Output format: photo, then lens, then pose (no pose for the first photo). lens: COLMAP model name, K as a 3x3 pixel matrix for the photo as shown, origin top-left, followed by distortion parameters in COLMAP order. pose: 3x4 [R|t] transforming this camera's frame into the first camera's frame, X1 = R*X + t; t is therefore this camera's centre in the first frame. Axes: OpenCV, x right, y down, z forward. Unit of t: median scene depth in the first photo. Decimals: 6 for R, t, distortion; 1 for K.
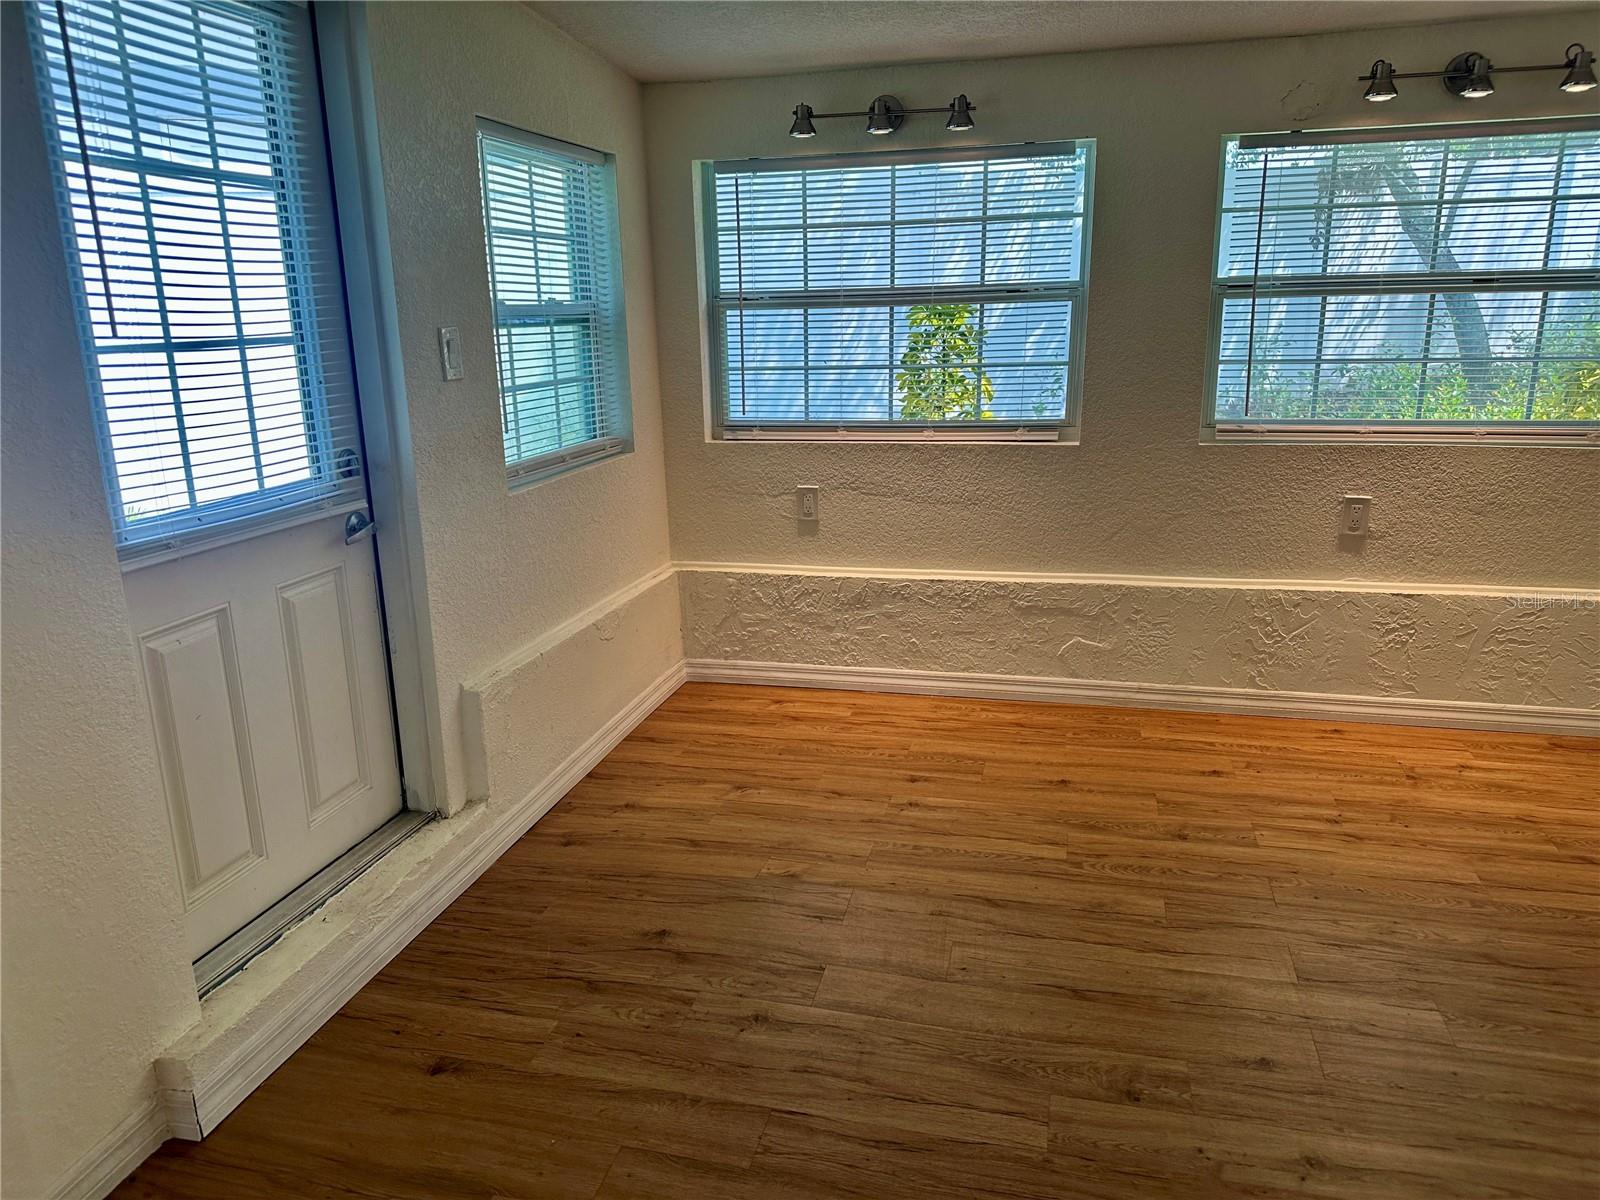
lens RADIAL K [[1118.2, 0, 787.4], [0, 1118.2, 606.5], [0, 0, 1]] dist [0.082334, -0.110170]
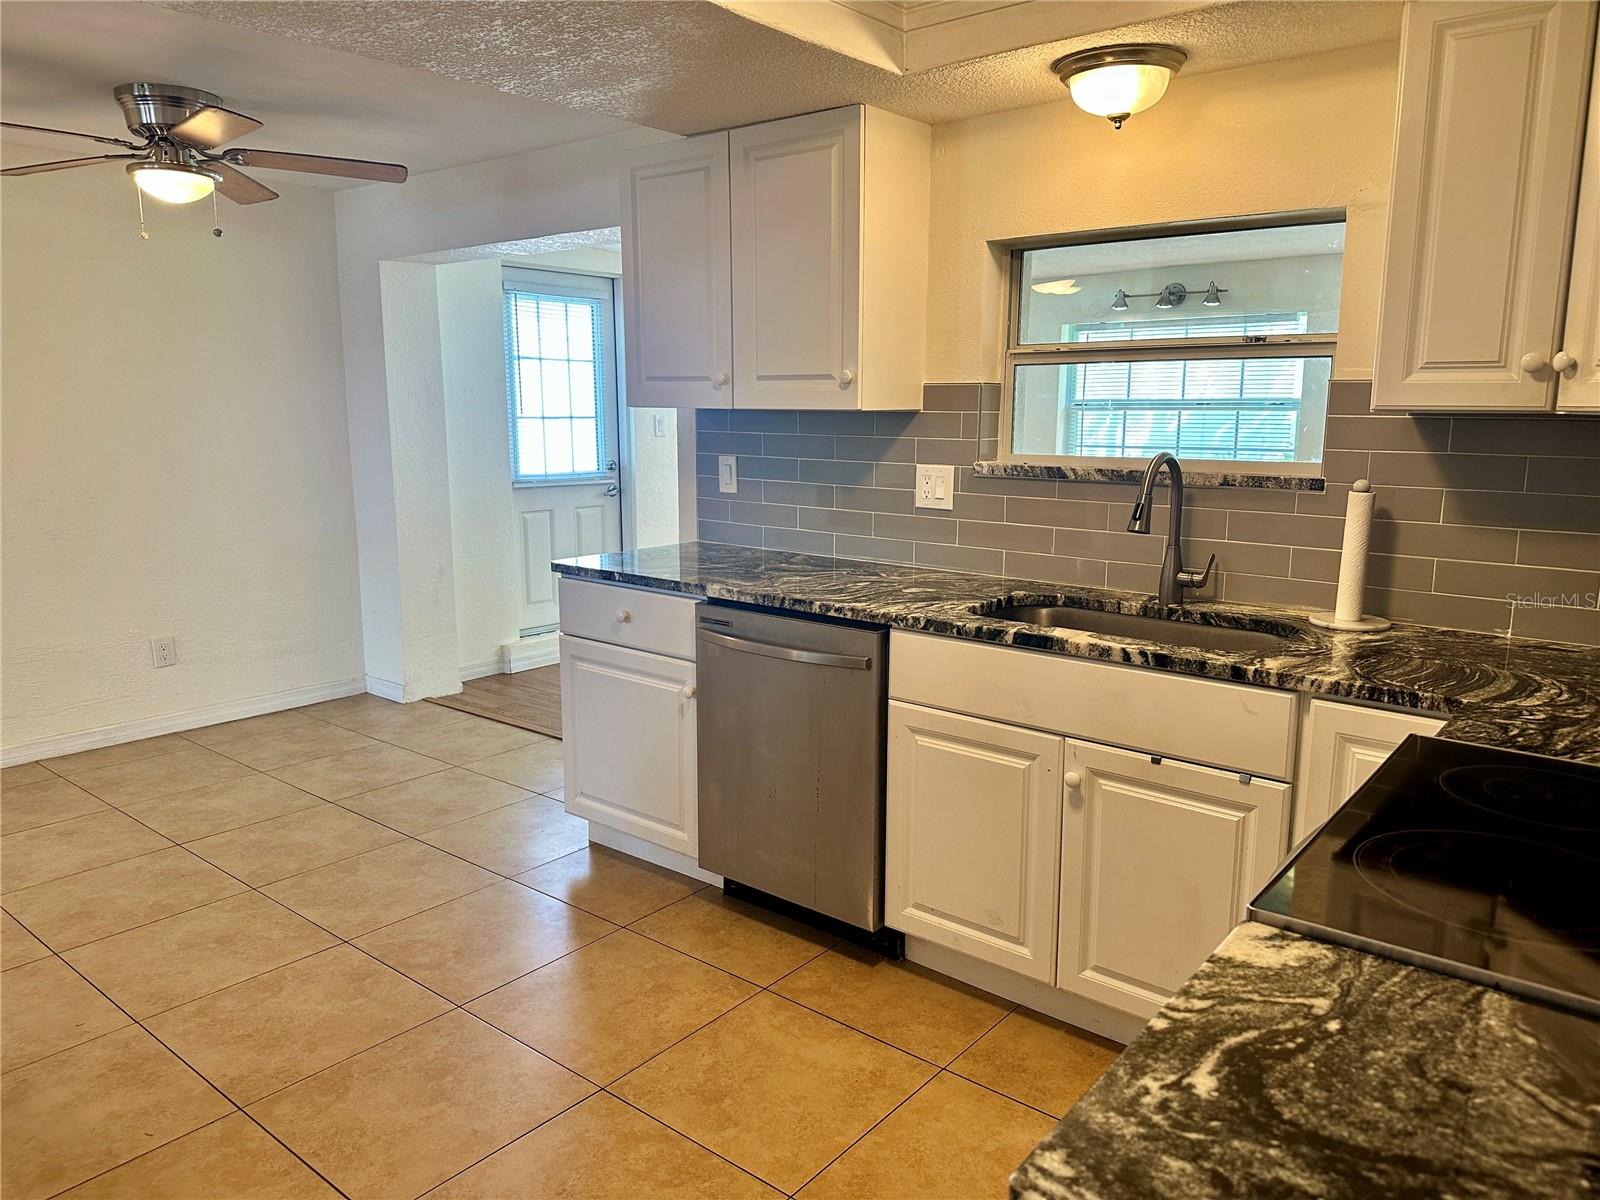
lens RADIAL K [[1118.2, 0, 800.7], [0, 1118.2, 593.7], [0, 0, 1]] dist [0.082334, -0.110170]
pose [[0.903687, 0.095136, -0.417490, 0.772016], [-0.130609, 0.989785, -0.057163, 0.177675], [0.407787, 0.106185, 0.906882, -0.779919]]
